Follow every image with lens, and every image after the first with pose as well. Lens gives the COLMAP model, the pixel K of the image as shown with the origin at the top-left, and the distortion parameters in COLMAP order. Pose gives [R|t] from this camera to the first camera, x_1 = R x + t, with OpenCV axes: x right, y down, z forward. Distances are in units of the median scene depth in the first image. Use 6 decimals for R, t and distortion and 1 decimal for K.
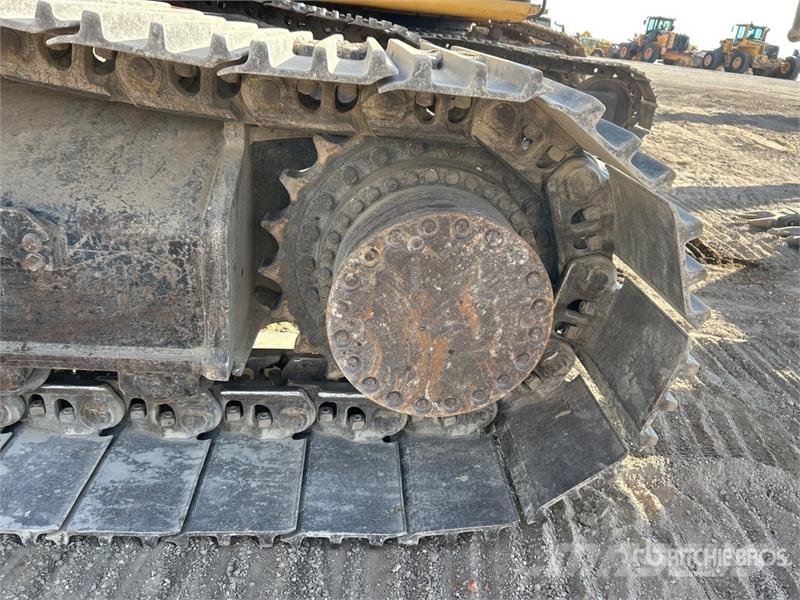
lens RADIAL K [[602.3, 0, 398.3], [0, 602.3, 298.5], [0, 0, 1]] dist [0.059285, -0.065250]
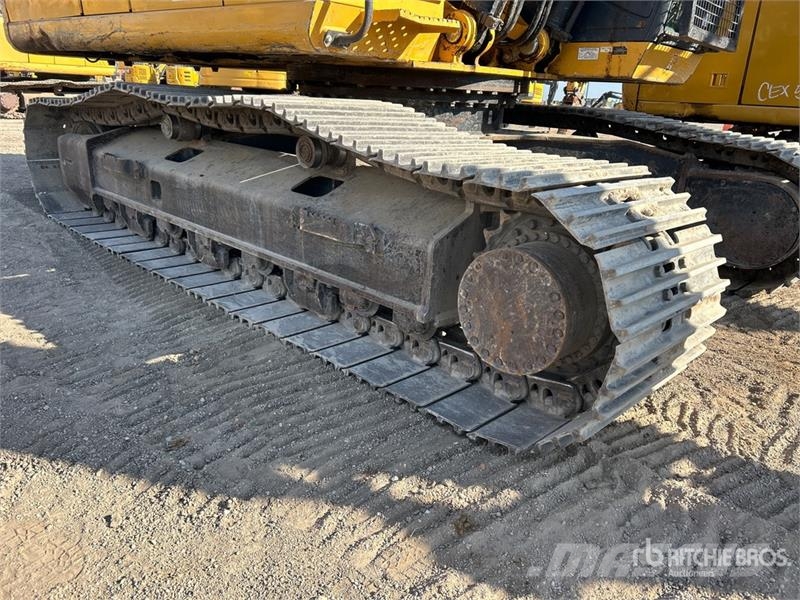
lens RADIAL K [[593.5, 0, 401.6], [0, 593.5, 312.7], [0, 0, 1]] dist [0.055695, -0.001262]
pose [[0.667317, 0.202320, -0.716767, 1.088006], [-0.300755, 0.953640, -0.010824, 0.149955], [0.681348, 0.222794, 0.697229, -0.418732]]
